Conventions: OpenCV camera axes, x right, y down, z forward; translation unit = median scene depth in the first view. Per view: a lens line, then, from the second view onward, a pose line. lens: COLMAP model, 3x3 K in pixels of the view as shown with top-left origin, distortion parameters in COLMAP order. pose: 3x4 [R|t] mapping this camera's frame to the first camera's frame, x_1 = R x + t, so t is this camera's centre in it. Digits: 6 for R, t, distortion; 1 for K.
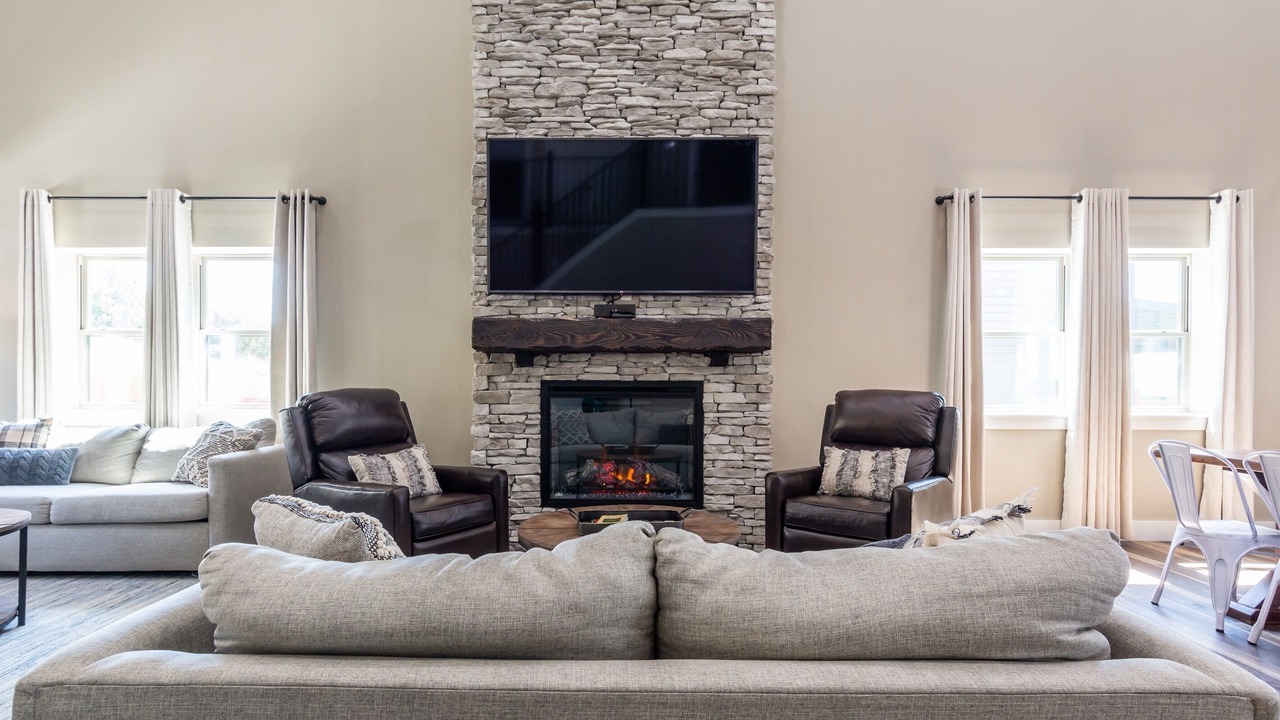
lens RADIAL K [[640.1, 0, 626.0], [0, 640.1, 382.5], [0, 0, 1]] dist [-0.003973, 0.002259]
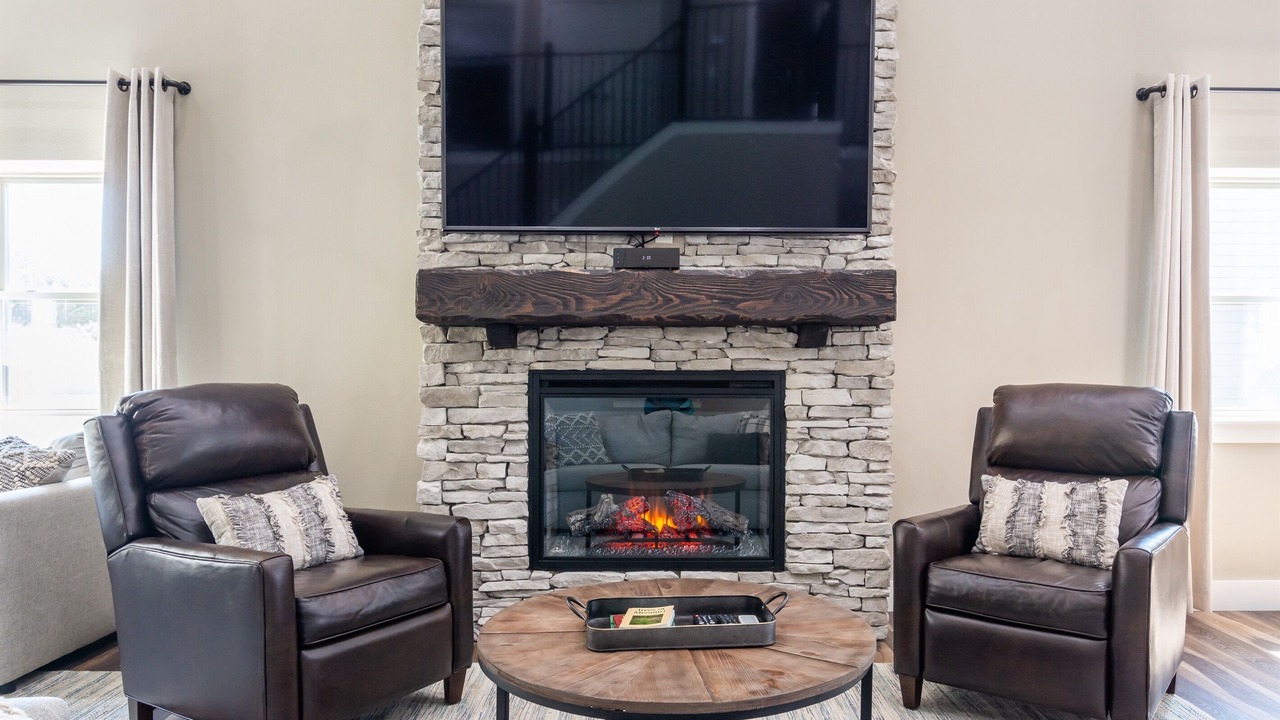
lens RADIAL K [[844.8, 0, 673.7], [0, 844.8, 375.9], [0, 0, 1]] dist [0.002115, -0.003793]
pose [[0.999695, -0.001430, 0.024674, -0.010883], [0.001381, 0.999997, 0.002021, 0.000890], [-0.024677, -0.001986, 0.999693, 0.166736]]
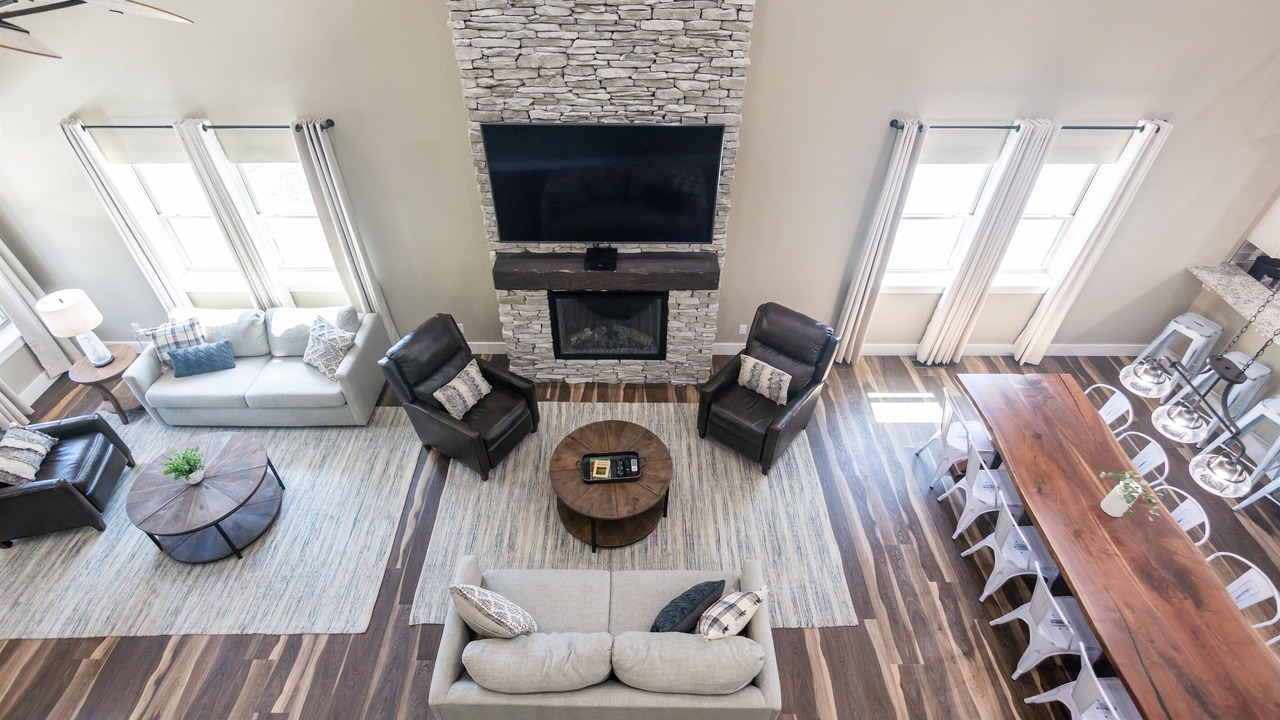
lens RADIAL K [[615.7, 0, 631.2], [0, 615.7, 368.9], [0, 0, 1]] dist [-0.004335, 0.001304]
pose [[0.999982, -0.004441, 0.004102, 0.036500], [0.000640, 0.752472, 0.658624, -0.738398], [-0.006011, -0.658609, 0.752461, -0.080026]]
